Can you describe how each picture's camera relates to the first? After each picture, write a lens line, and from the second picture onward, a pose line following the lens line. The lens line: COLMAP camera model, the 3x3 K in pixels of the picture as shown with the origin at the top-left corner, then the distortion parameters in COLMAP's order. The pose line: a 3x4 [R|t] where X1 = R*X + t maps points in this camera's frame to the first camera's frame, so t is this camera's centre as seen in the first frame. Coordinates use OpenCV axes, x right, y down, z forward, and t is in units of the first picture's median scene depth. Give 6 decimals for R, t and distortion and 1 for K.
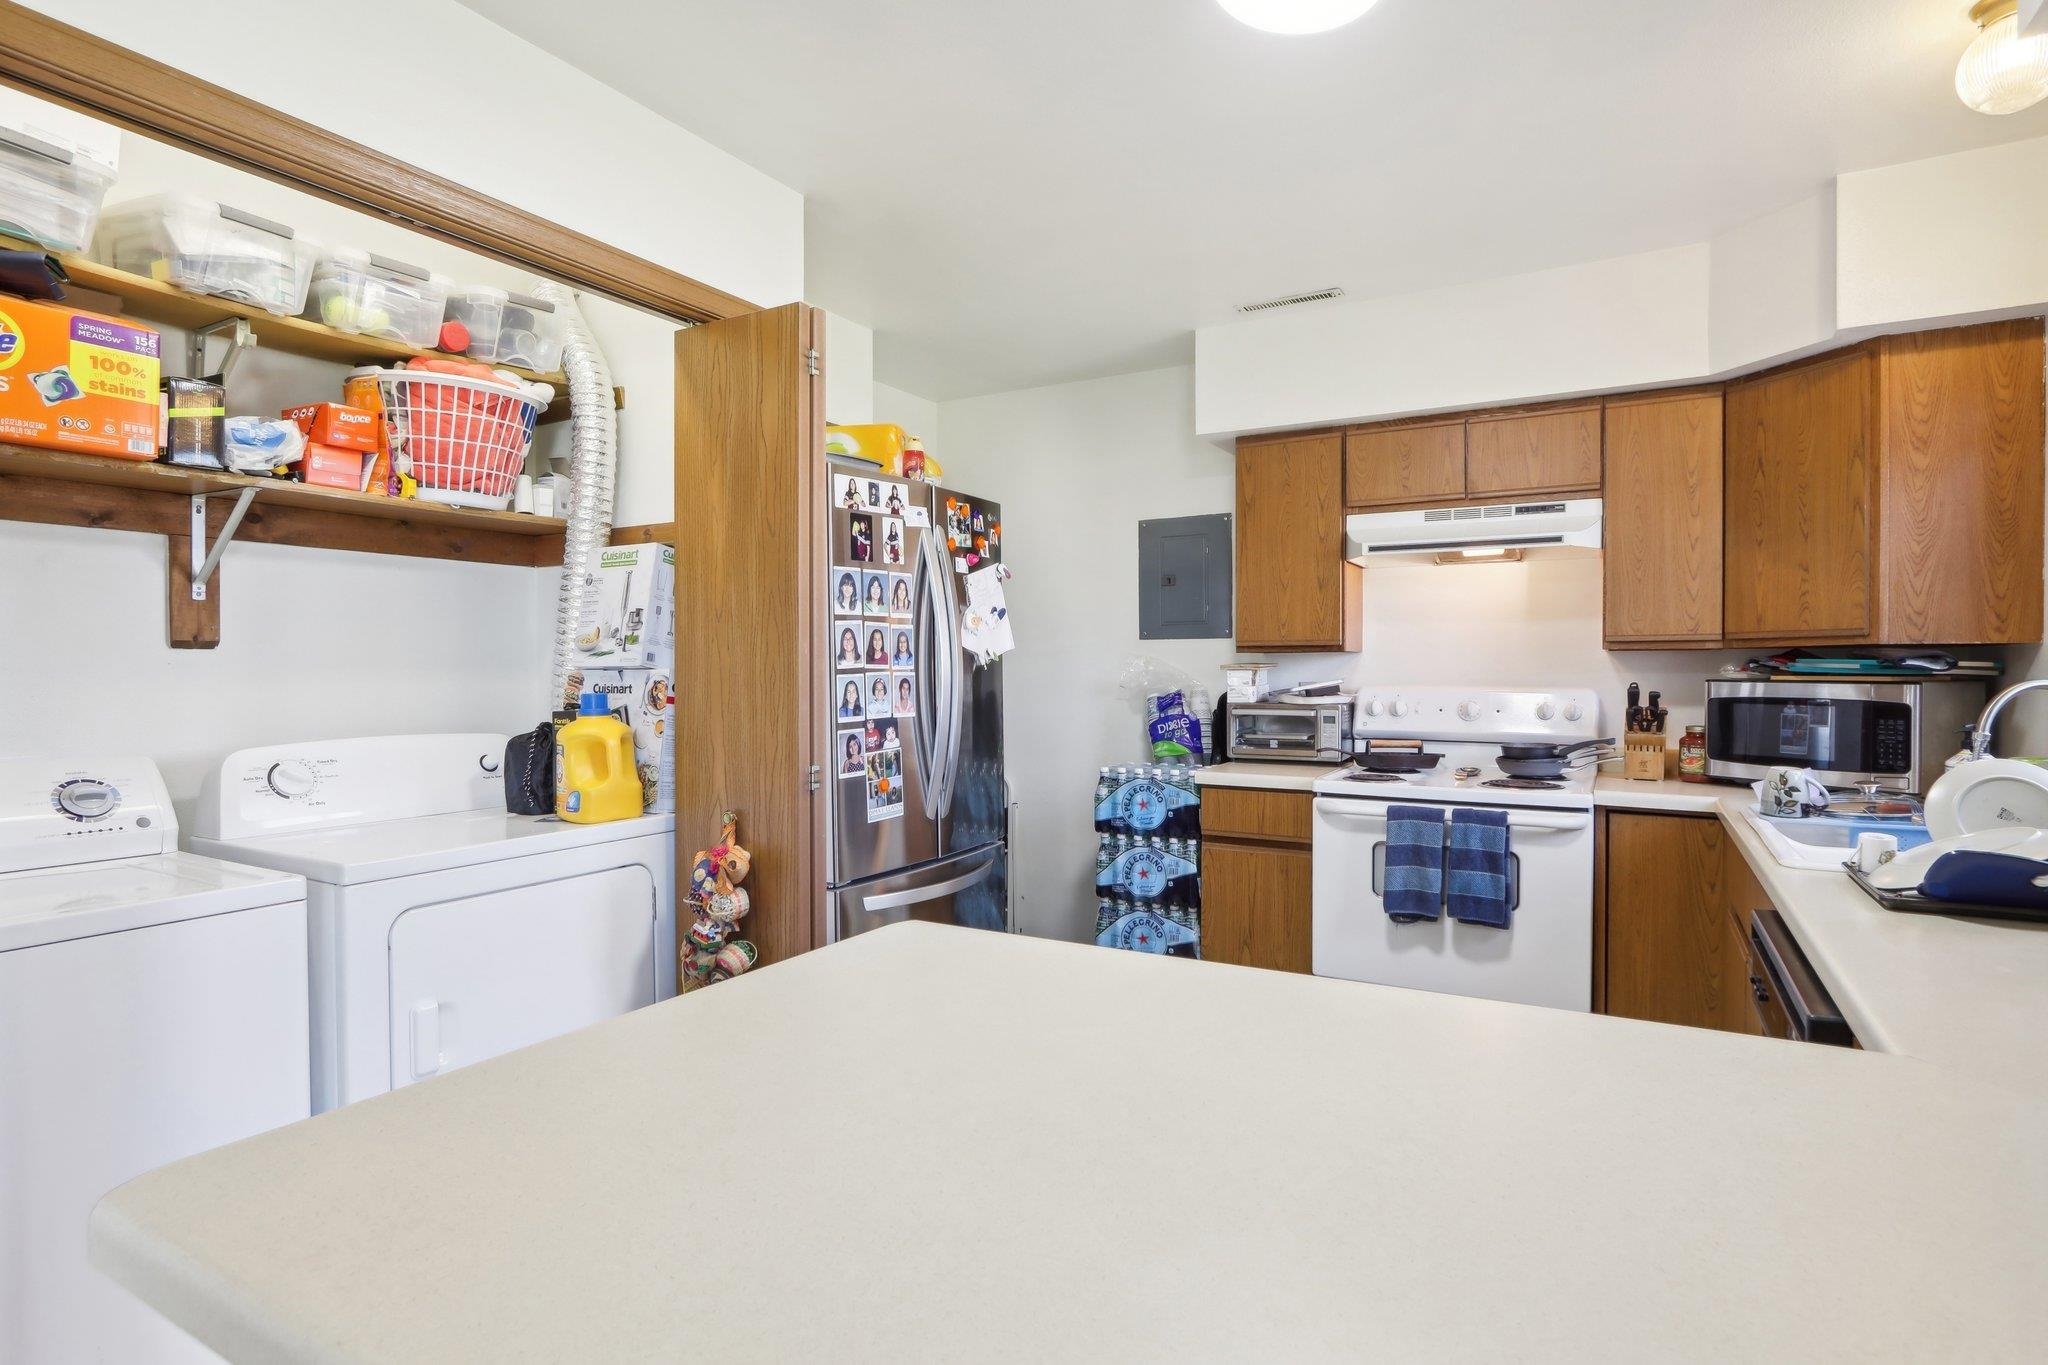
lens RADIAL K [[1079.0, 0, 1015.3], [0, 1079.0, 673.2], [0, 0, 1]] dist [-0.001900, 0.000292]
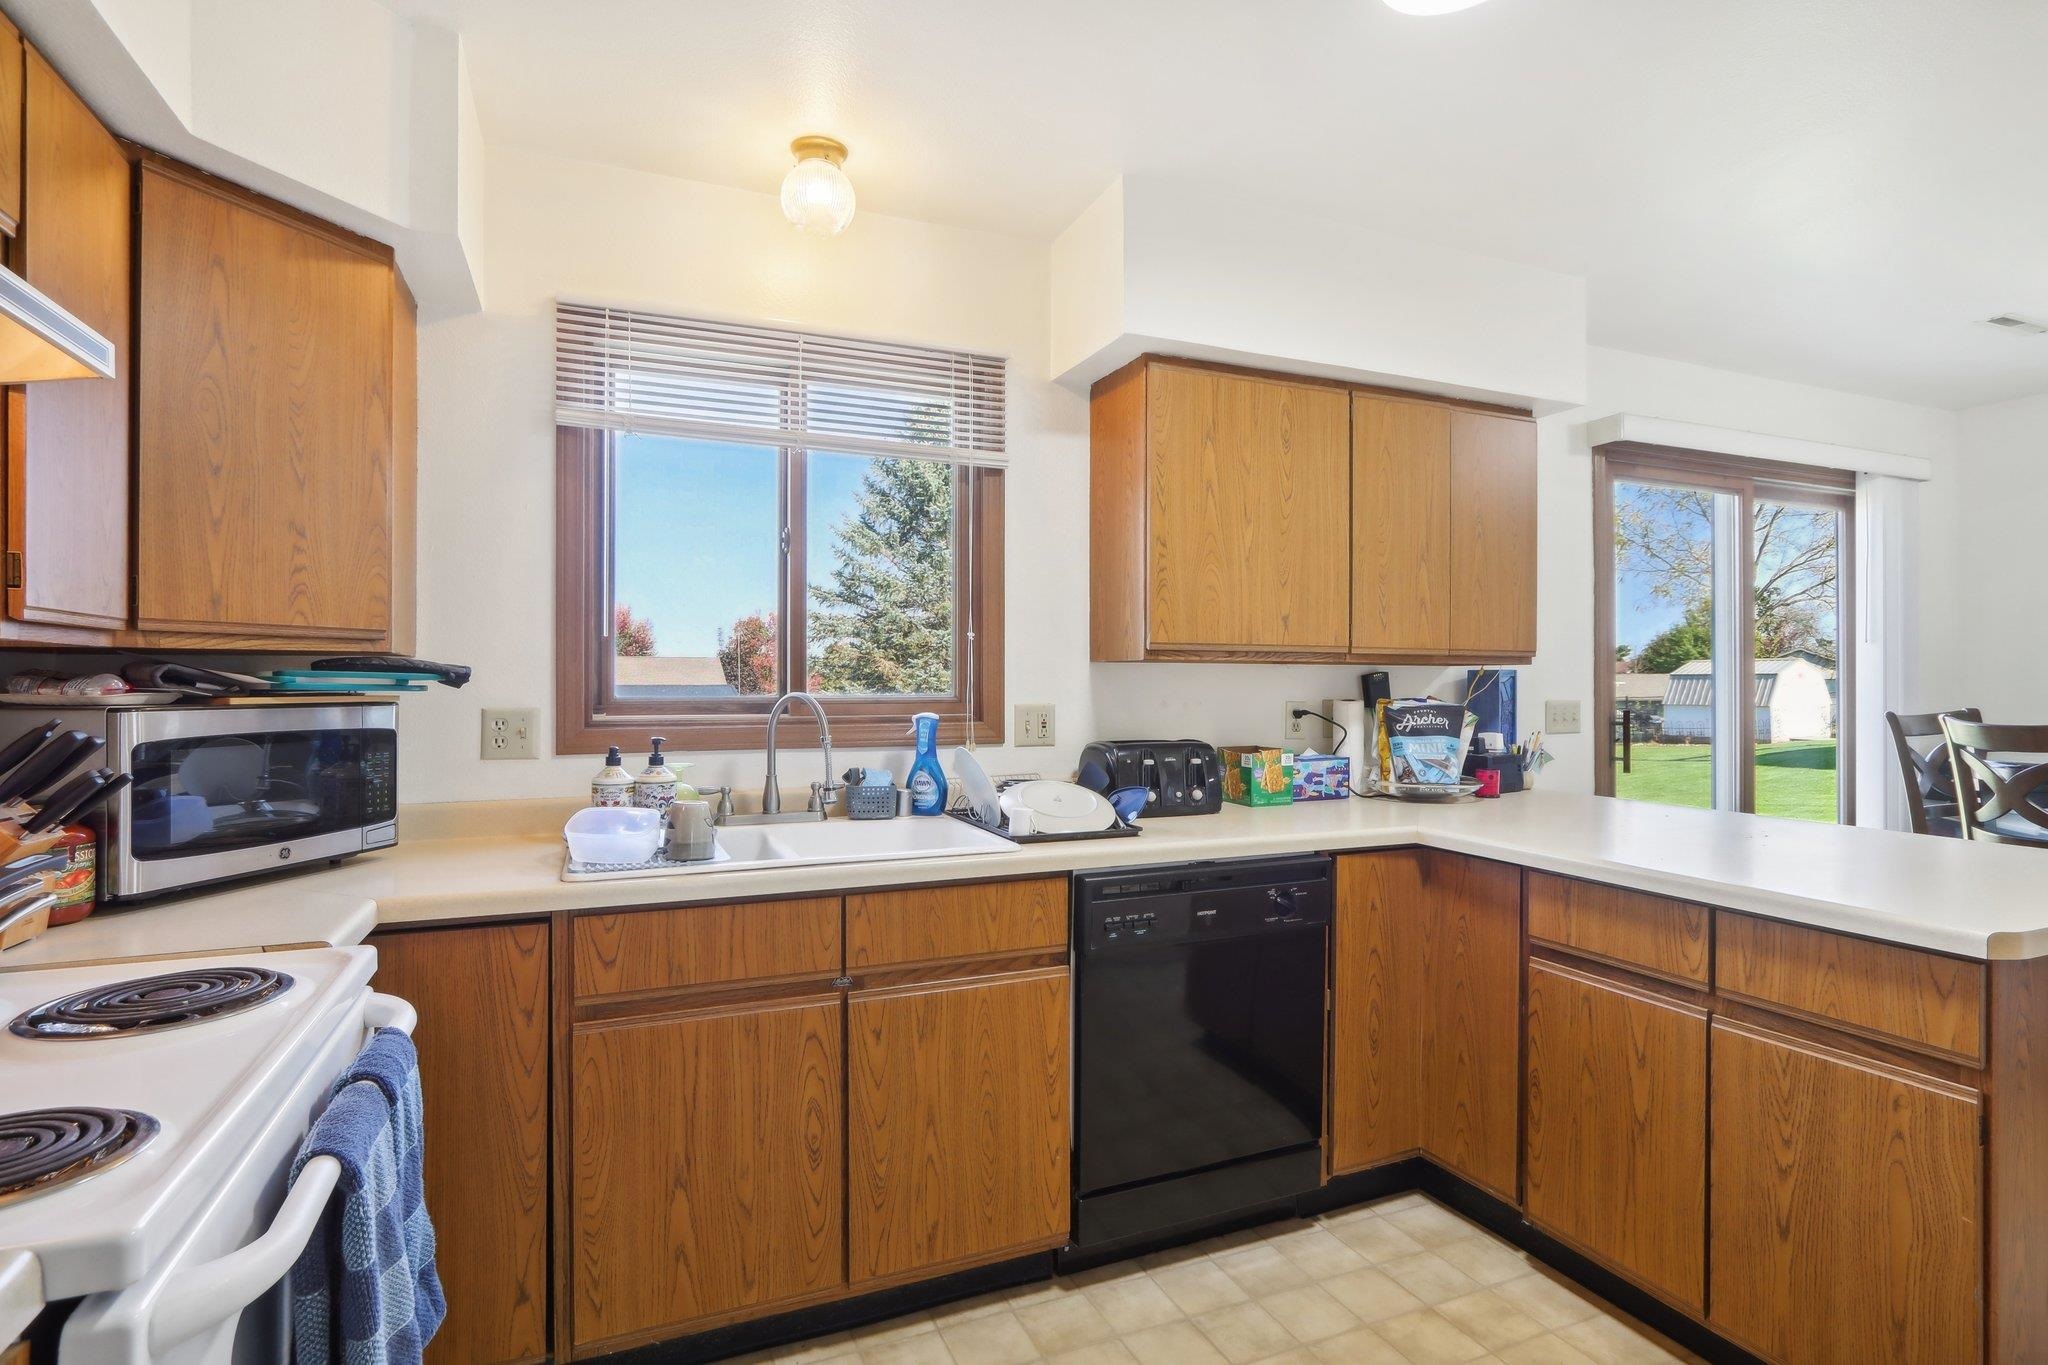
lens RADIAL K [[999.9, 0, 1016.9], [0, 999.9, 682.6], [0, 0, 1]] dist [-0.013005, 0.000308]
pose [[-0.772395, 0.001008, 0.635142, 0.018408], [0.004793, 0.999980, 0.004242, -0.005976], [-0.635125, 0.006321, -0.772384, 1.091686]]
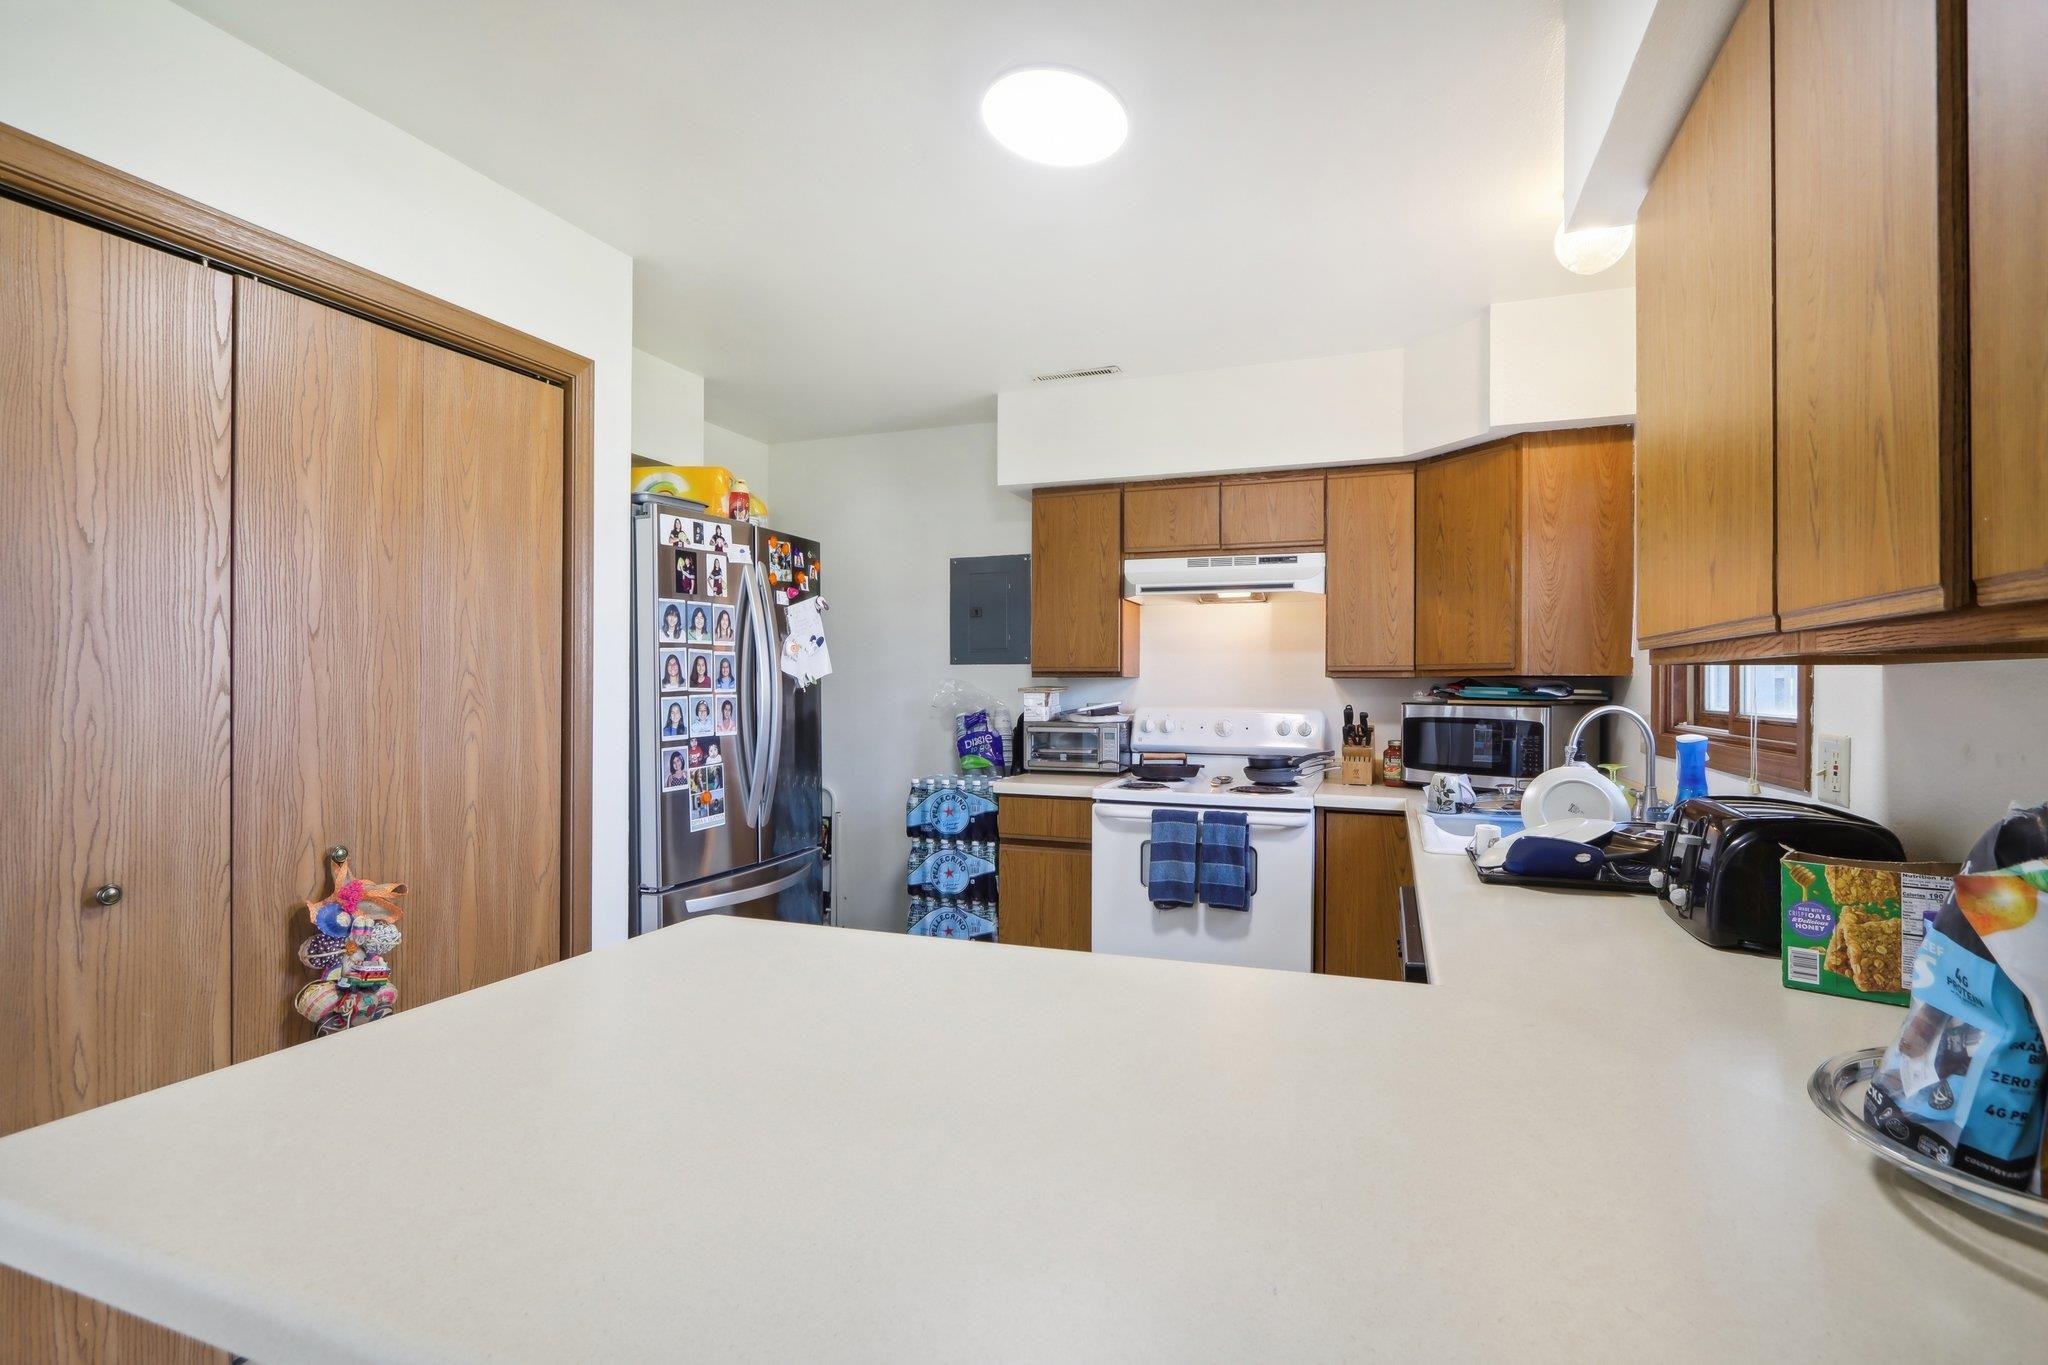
lens RADIAL K [[999.9, 0, 1016.9], [0, 999.9, 682.6], [0, 0, 1]] dist [-0.013005, 0.000308]
pose [[0.987197, 0.005210, 0.159420, 0.025951], [-0.003873, 0.999955, -0.008694, -0.005320], [-0.159458, 0.007965, 0.987173, -0.051737]]
